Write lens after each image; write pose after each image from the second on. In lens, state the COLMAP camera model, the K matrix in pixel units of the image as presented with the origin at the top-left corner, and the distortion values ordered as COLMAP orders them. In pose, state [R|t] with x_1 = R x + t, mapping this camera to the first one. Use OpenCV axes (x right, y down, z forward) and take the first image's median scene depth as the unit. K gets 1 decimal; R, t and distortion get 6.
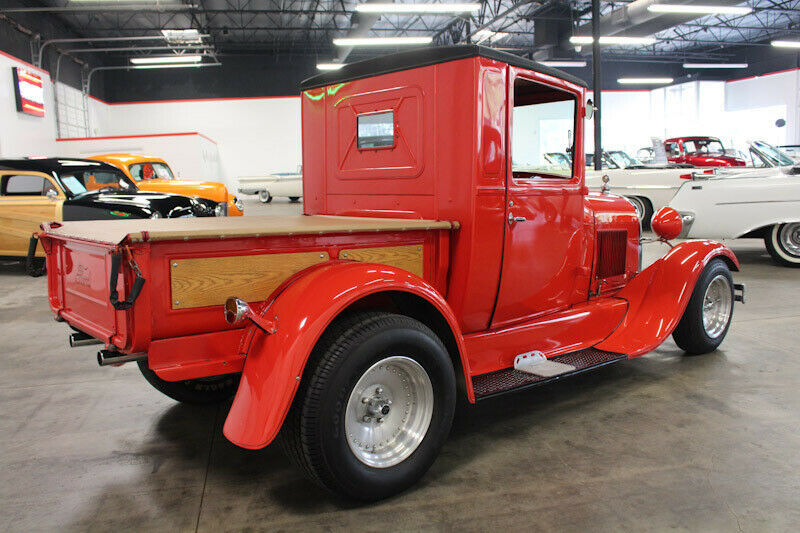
lens RADIAL K [[703.7, 0, 400.0], [0, 703.7, 266.5], [0, 0, 1]] dist [-0.112150, 0.007994]
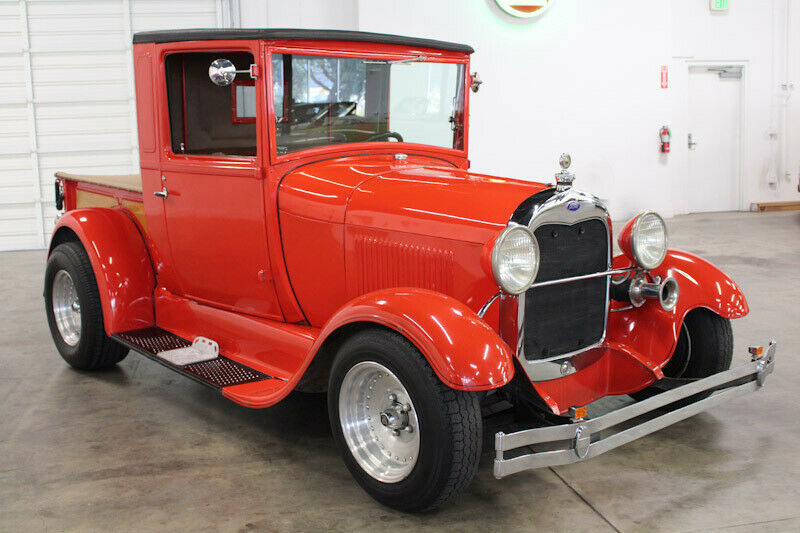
lens RADIAL K [[883.9, 0, 401.5], [0, 883.9, 248.4], [0, 0, 1]] dist [-0.111053, 0.060353]
pose [[0.021306, 0.160428, -0.986818, 0.209466], [-0.114828, 0.980902, 0.156987, -0.033236], [0.993157, 0.109970, 0.039320, 0.188315]]
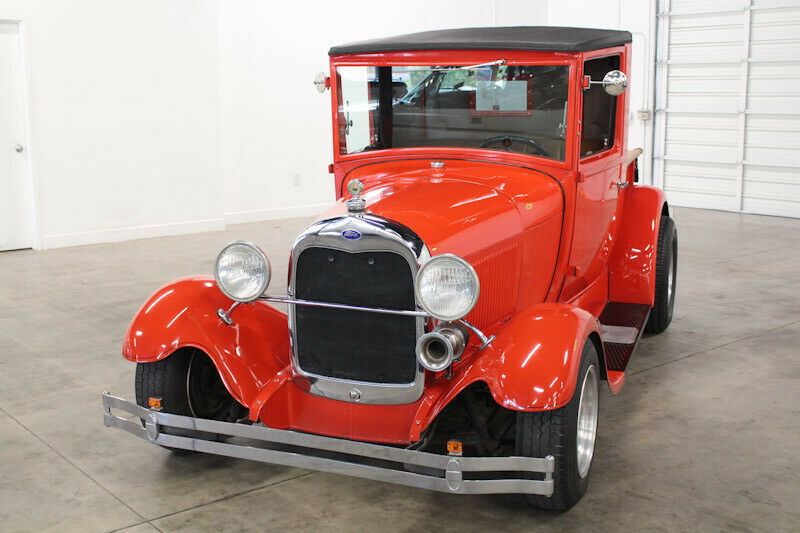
lens RADIAL K [[923.5, 0, 400.0], [0, 923.5, 266.5], [0, 0, 1]] dist [-0.082088, 0.054279]
pose [[-0.870049, 0.137189, -0.473491, 0.131324], [-0.025047, 0.946953, 0.320394, -0.063312], [0.492329, 0.290618, -0.820460, 0.347359]]
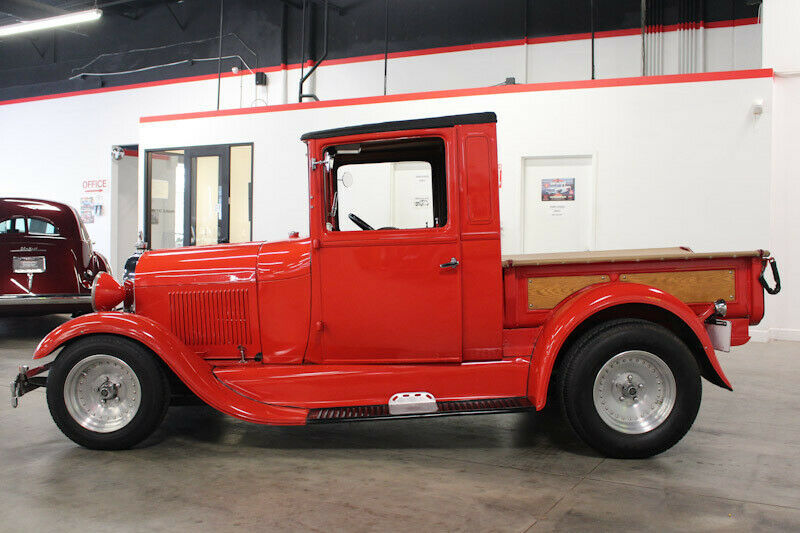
lens RADIAL K [[806.4, 0, 411.1], [0, 806.4, 269.5], [0, 0, 1]] dist [-0.108670, 0.025298]
pose [[-0.794731, 0.009094, 0.606893, -0.121956], [0.105736, 0.986673, 0.123677, -0.037193], [-0.597681, 0.162461, -0.785101, 0.344532]]
